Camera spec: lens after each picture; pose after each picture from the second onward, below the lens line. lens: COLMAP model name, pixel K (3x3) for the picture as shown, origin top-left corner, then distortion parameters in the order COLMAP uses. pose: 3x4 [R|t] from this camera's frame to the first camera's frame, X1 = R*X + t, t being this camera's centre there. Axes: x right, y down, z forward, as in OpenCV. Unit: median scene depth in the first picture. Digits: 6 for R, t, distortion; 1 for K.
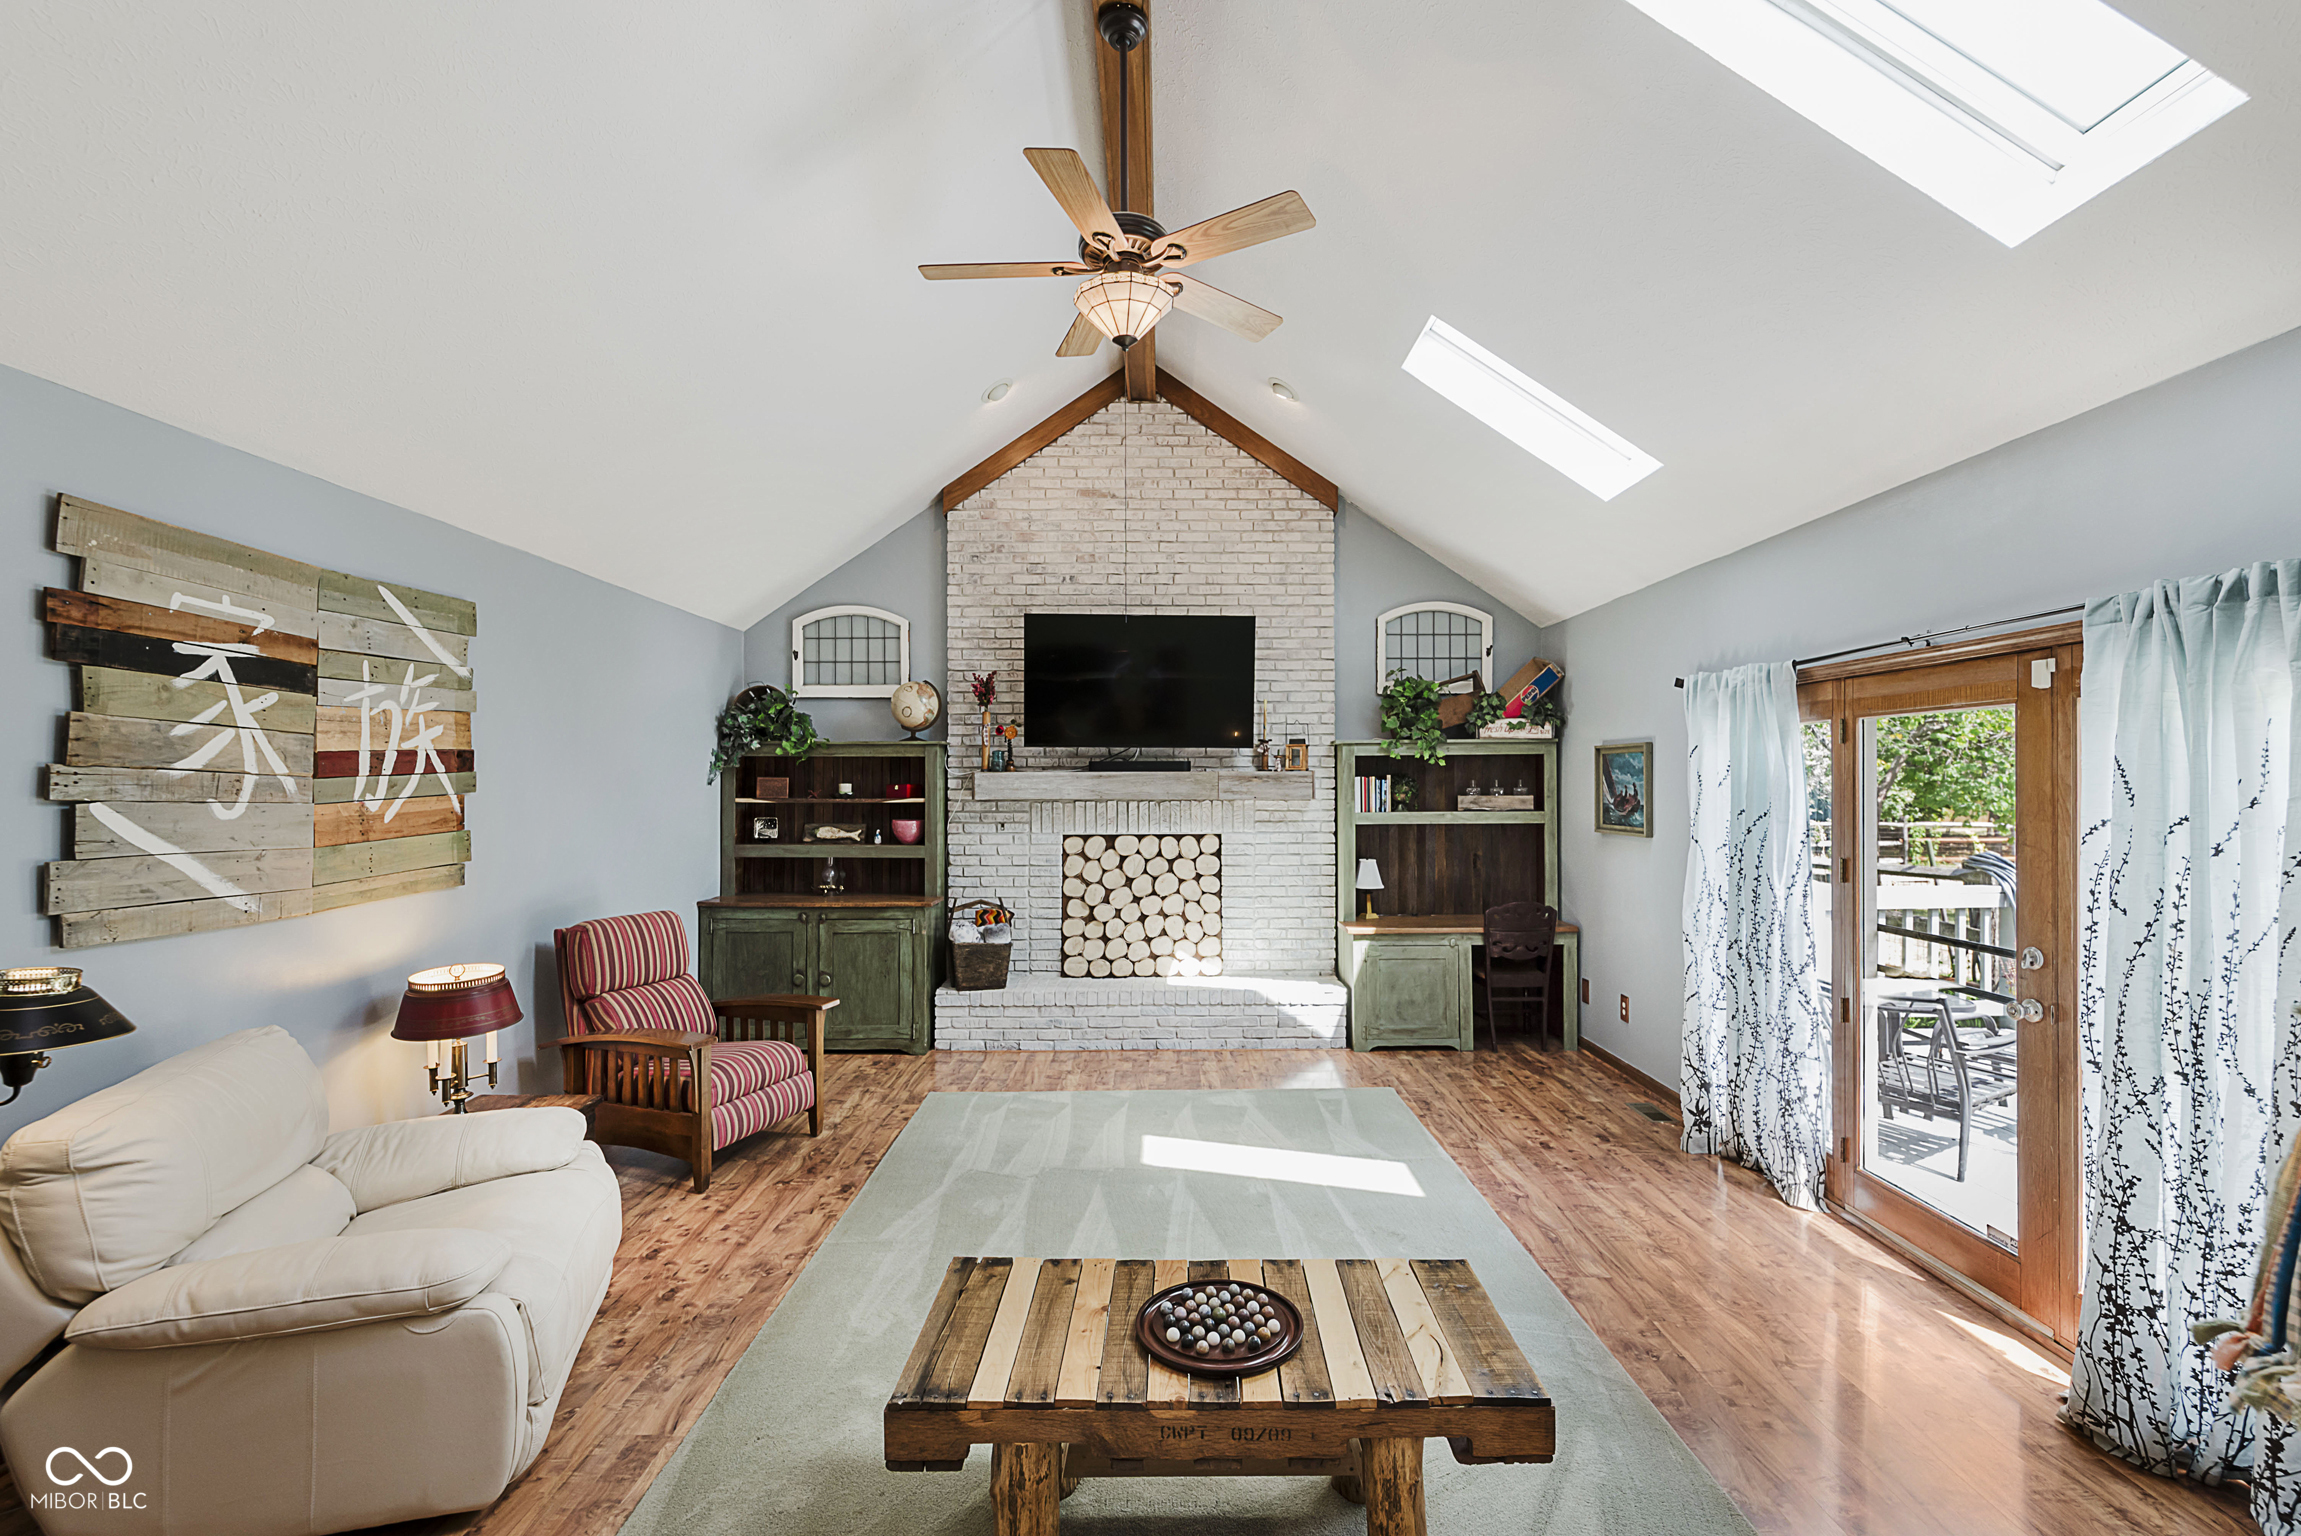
lens RADIAL K [[1006.0, 0, 1151.3], [0, 1006.0, 778.7], [0, 0, 1]] dist [0.005121, -0.001823]
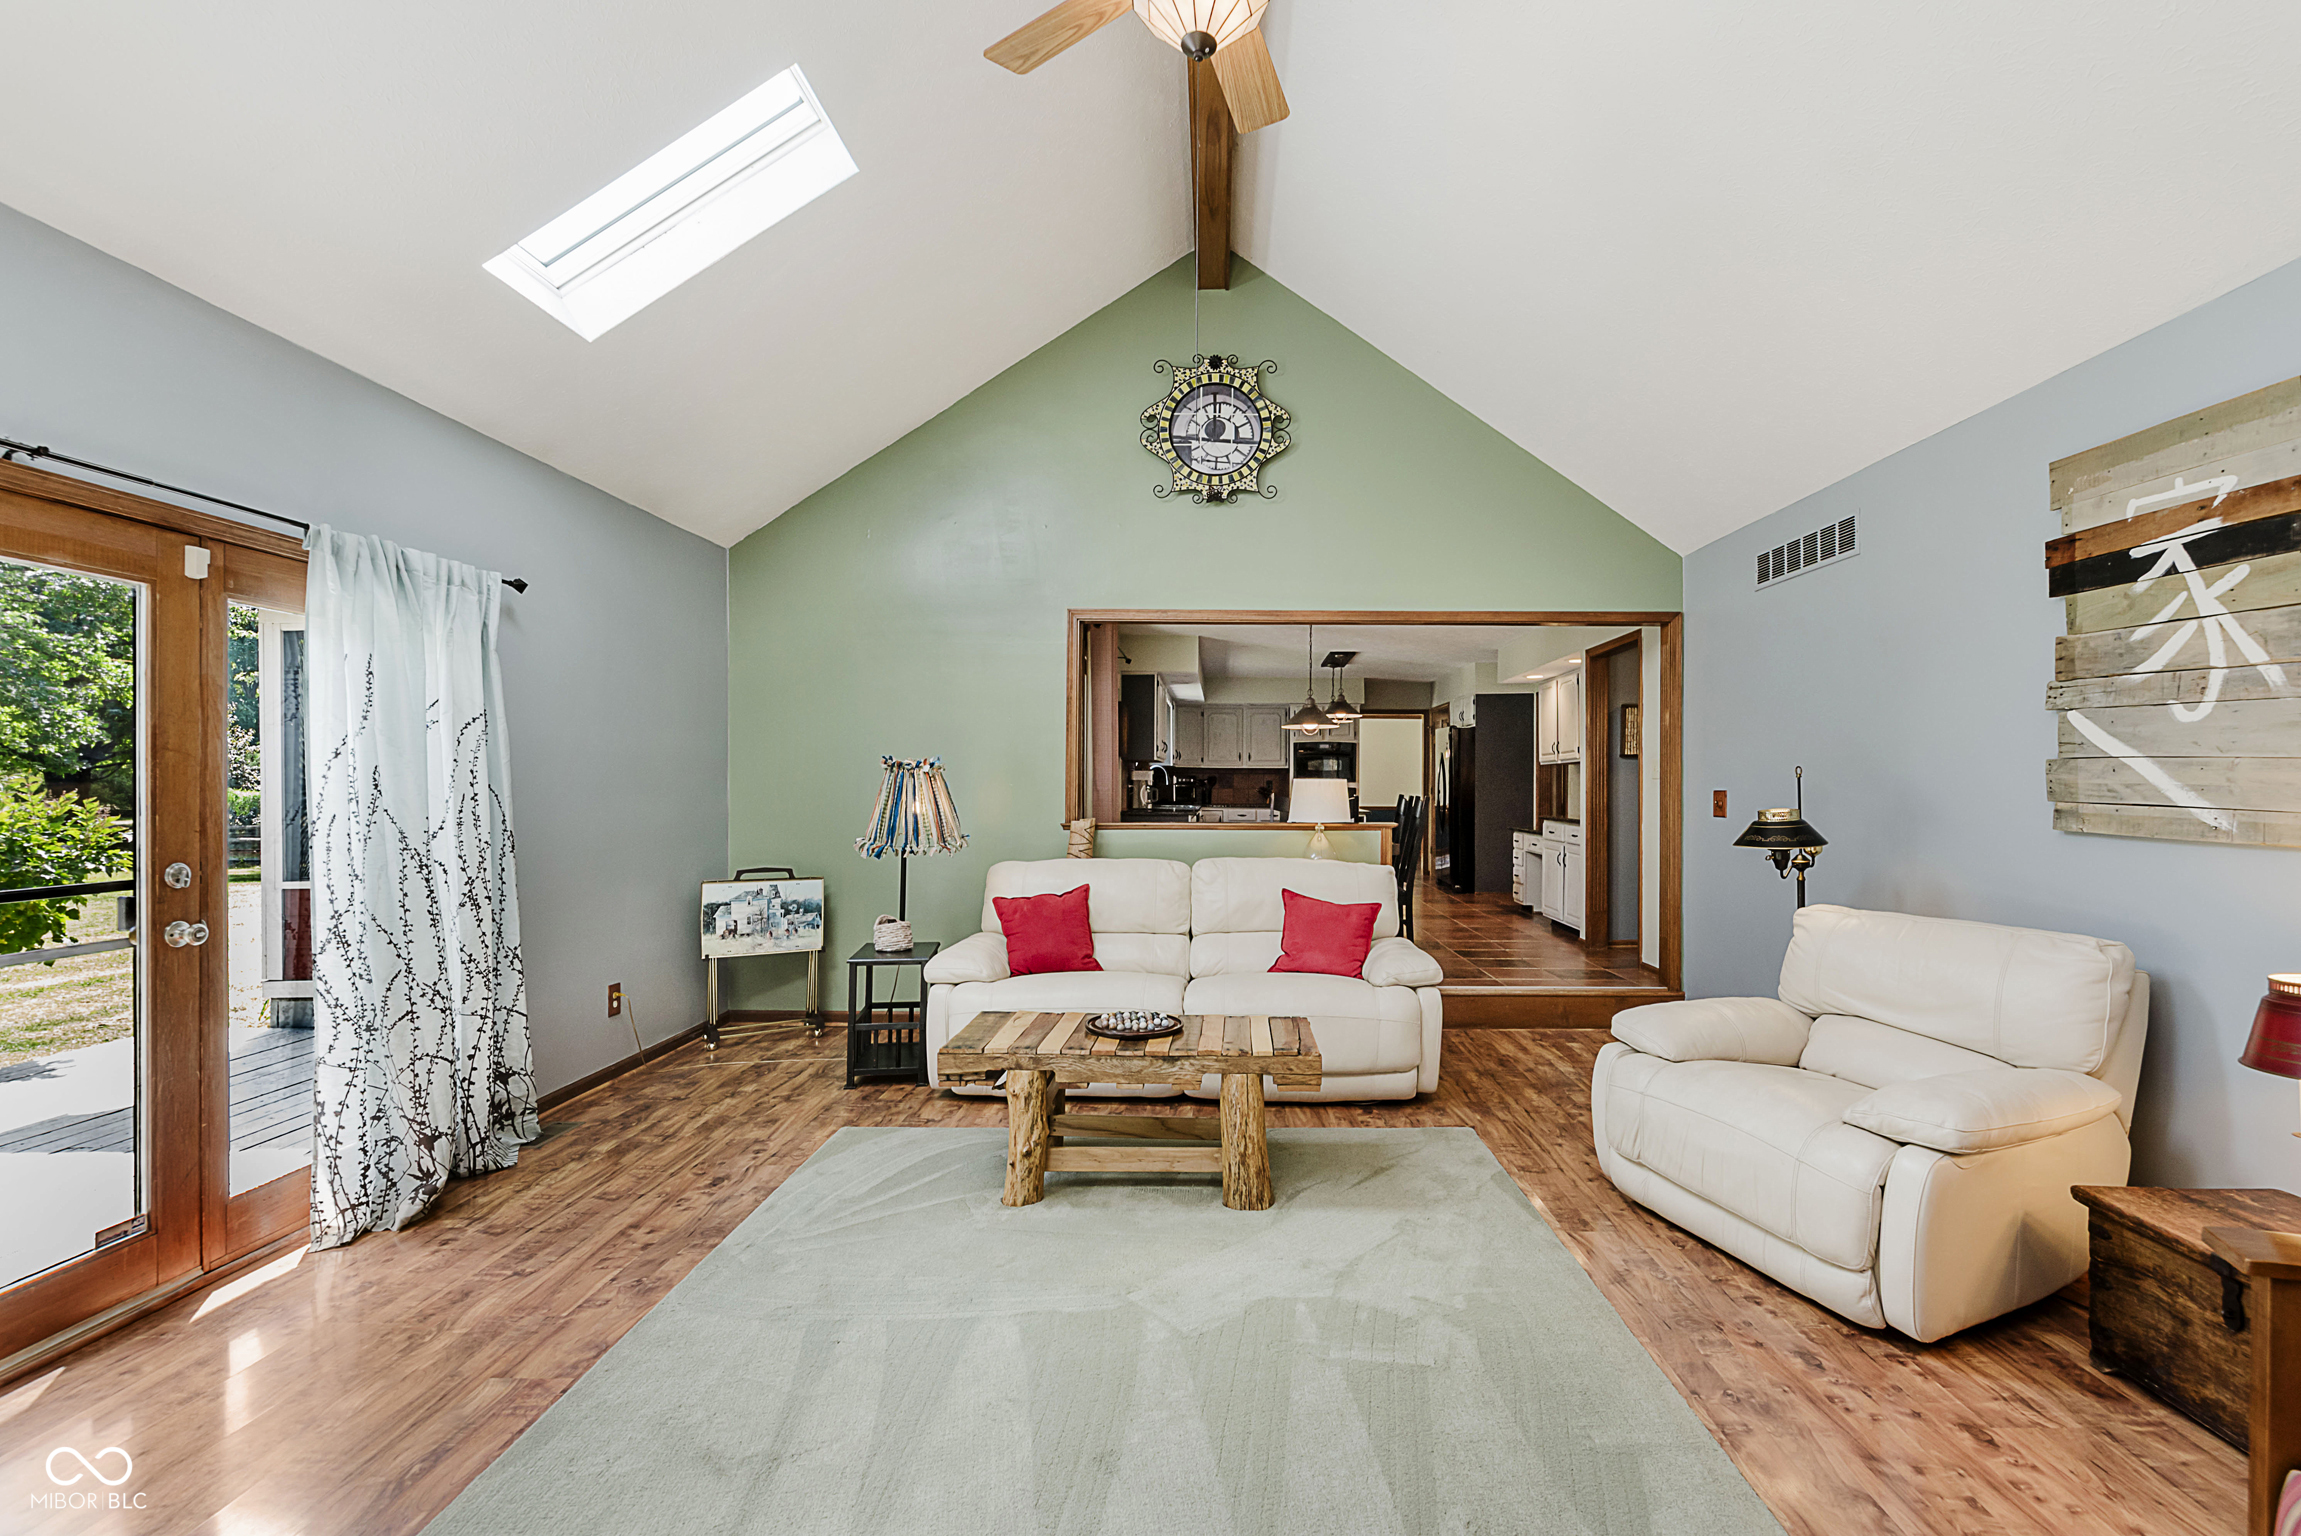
lens RADIAL K [[1006.0, 0, 1139.1], [0, 1006.0, 778.6], [0, 0, 1]] dist [0.005121, -0.001823]
pose [[-0.997471, -0.004054, 0.070962, -0.017365], [-0.004564, 0.999965, -0.007028, 0.043174], [-0.070931, -0.007334, -0.997454, 0.834549]]
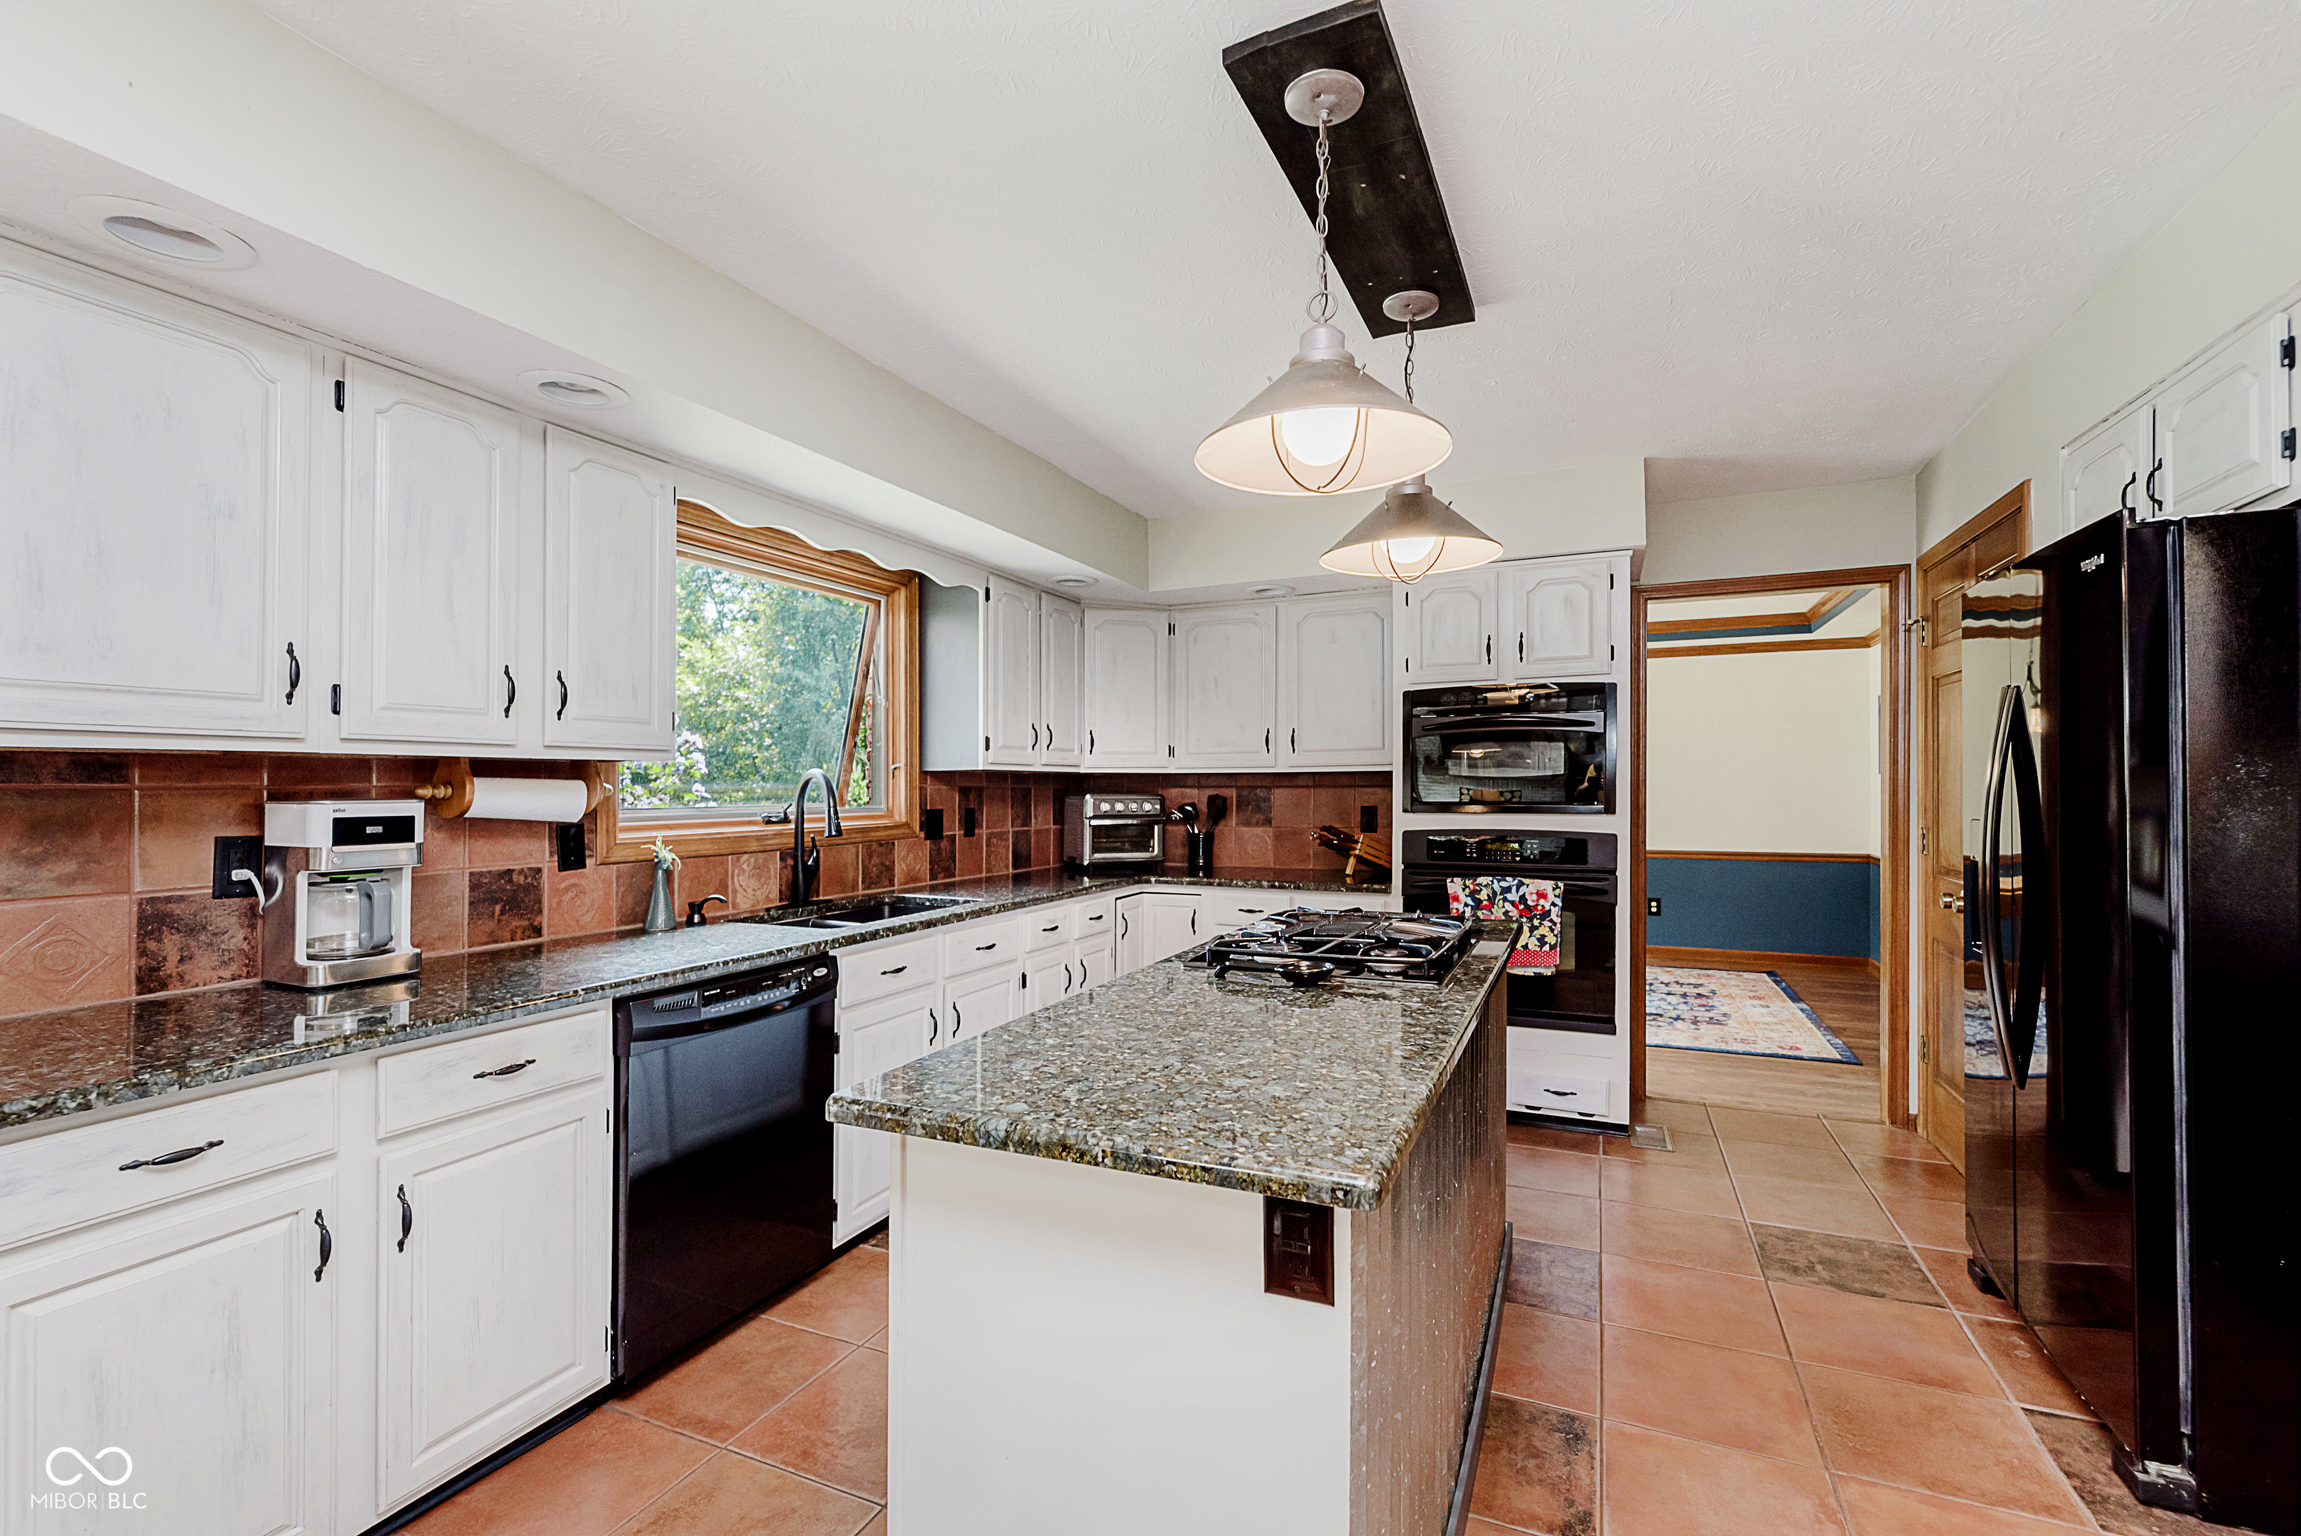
lens RADIAL K [[1006.0, 0, 1158.1], [0, 1006.0, 771.8], [0, 0, 1]] dist [0.005121, -0.001823]
pose [[-0.916161, 0.013680, 0.400577, -0.277923], [0.007396, 0.999824, -0.017230, 0.020491], [-0.400743, -0.012823, -0.916101, -0.421247]]
